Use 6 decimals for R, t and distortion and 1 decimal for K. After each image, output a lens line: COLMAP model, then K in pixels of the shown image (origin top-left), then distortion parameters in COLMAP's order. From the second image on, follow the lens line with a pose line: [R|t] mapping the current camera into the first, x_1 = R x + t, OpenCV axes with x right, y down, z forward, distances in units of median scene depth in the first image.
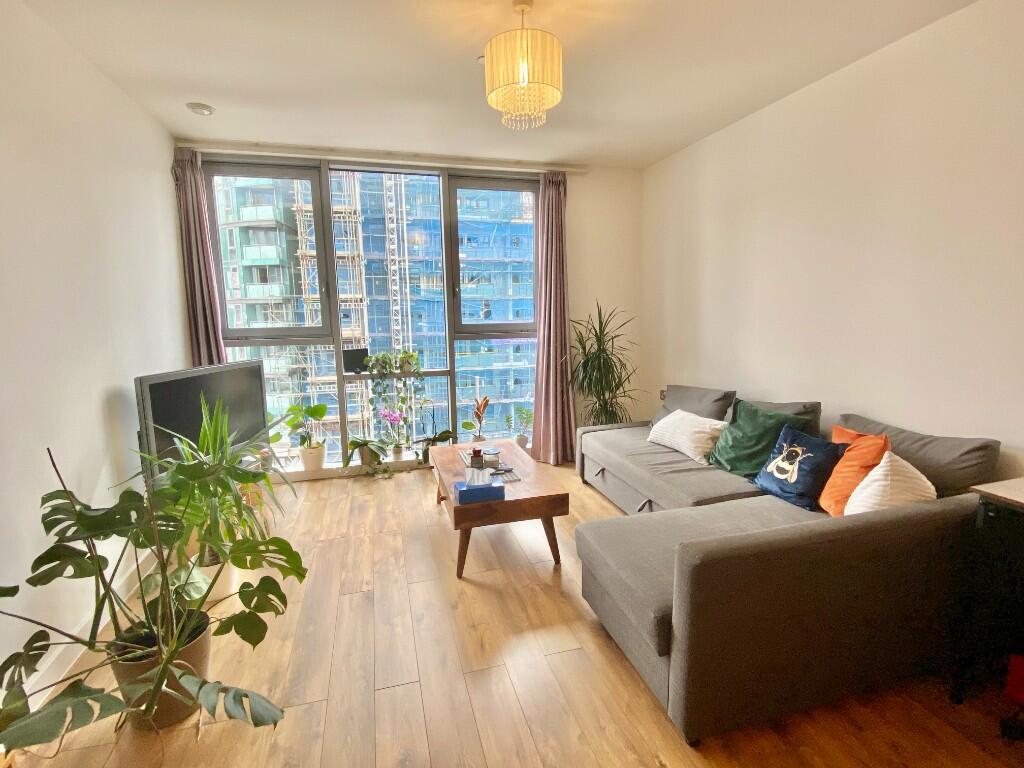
lens RADIAL K [[494.4, 0, 506.4], [0, 494.4, 386.0], [0, 0, 1]] dist [0.010582, -0.006383]
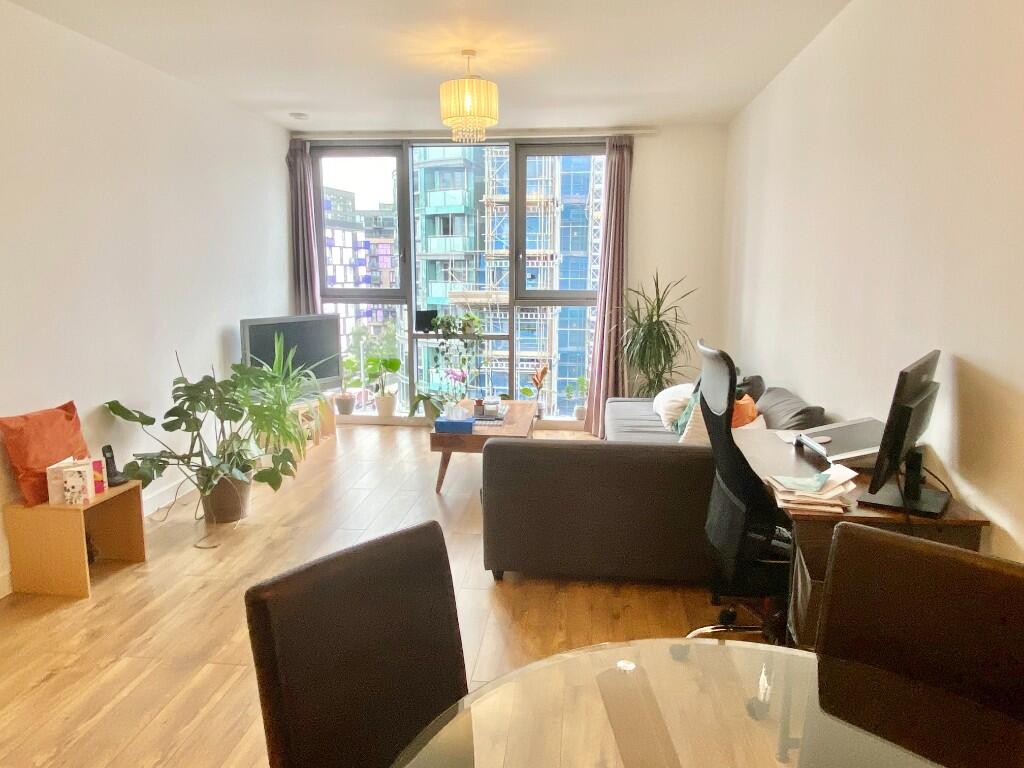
lens RADIAL K [[671.4, 0, 501.6], [0, 671.4, 386.6], [0, 0, 1]] dist [0.075110, 0.001202]
pose [[0.927559, 0.082218, -0.364520, 0.480047], [-0.075207, 0.996608, 0.033413, 0.037408], [0.366031, -0.003578, 0.930596, -0.384666]]
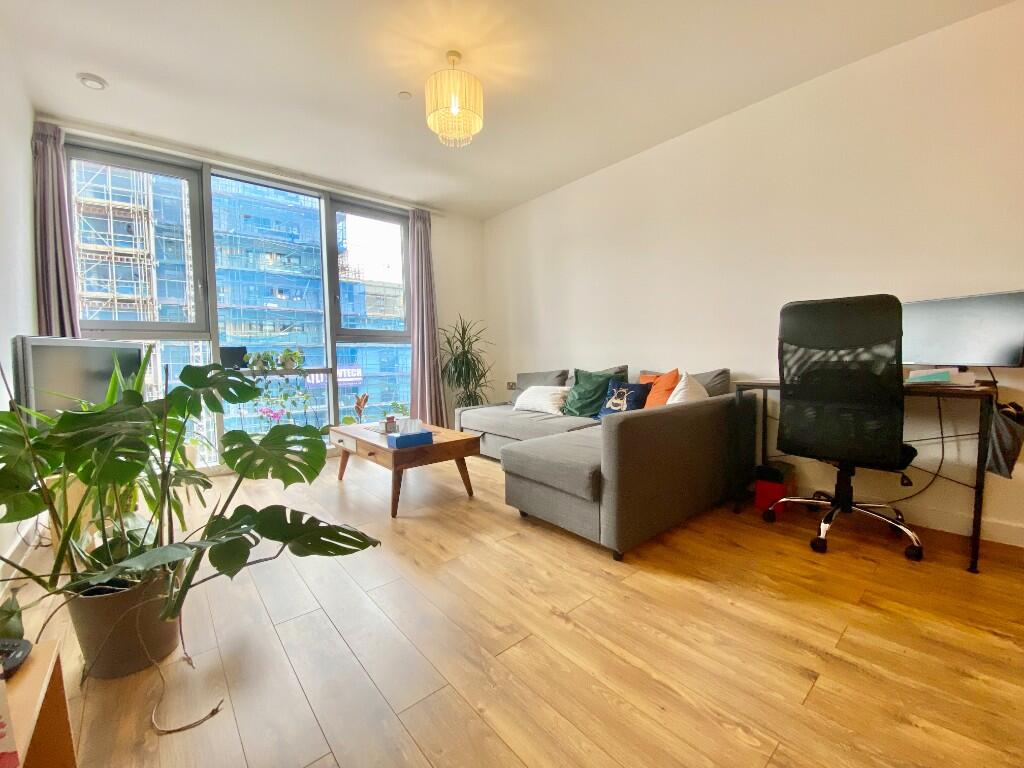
lens RADIAL K [[419.4, 0, 511.8], [0, 419.4, 377.2], [0, 0, 1]] dist [-0.002234, -0.009380]
pose [[0.903596, -0.016818, 0.428056, -0.185077], [0.065636, 0.992866, -0.099543, 0.131498], [-0.423328, 0.118042, 0.898254, -0.009750]]
